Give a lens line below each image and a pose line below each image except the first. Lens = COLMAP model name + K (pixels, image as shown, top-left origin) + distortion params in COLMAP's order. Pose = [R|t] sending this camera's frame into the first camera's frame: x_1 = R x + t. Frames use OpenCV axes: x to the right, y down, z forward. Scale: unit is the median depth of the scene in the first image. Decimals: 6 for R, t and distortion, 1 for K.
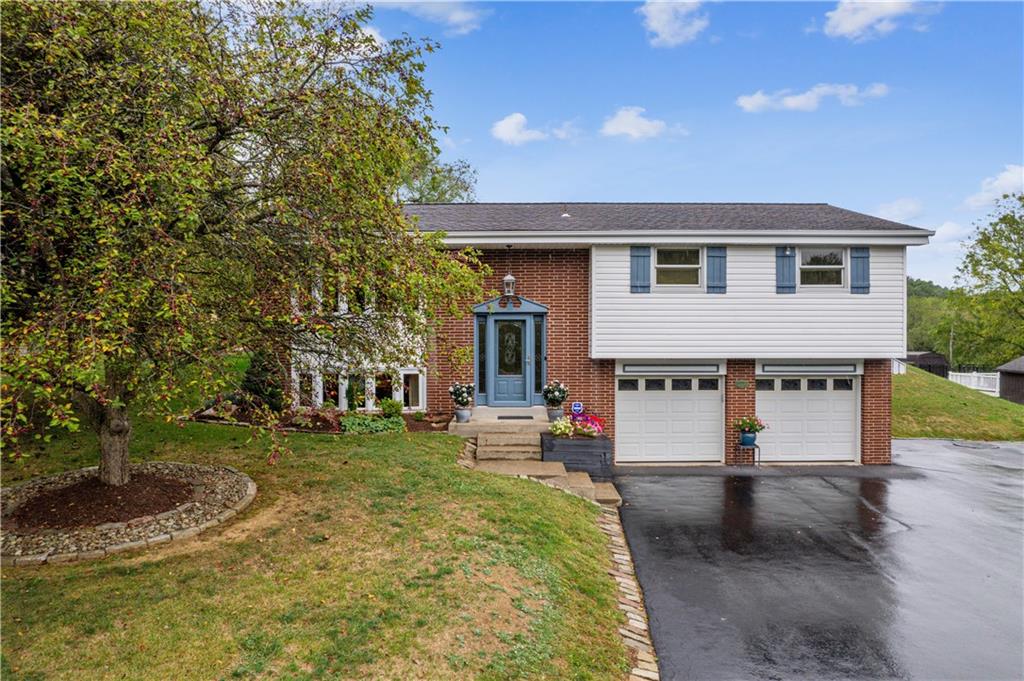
lens RADIAL K [[1365.7, 0, 512.0], [0, 1365.7, 340.5], [0, 0, 1]] dist [0.003468, 0.003363]
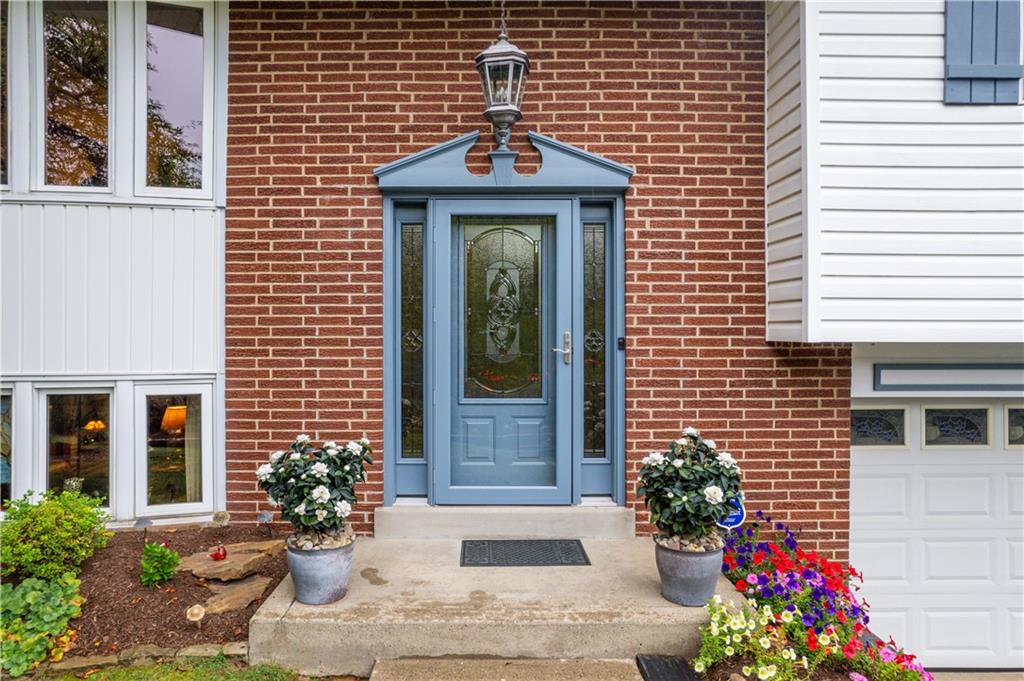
lens RADIAL K [[3667.1, 0, 512.0], [0, 3667.1, 340.5], [0, 0, 1]] dist [0.100970, 0.712542]
pose [[0.999997, 0.001281, 0.002295, -0.001379], [-0.001308, 0.999928, 0.011931, 0.002950], [-0.002279, -0.011934, 0.999926, 0.199376]]
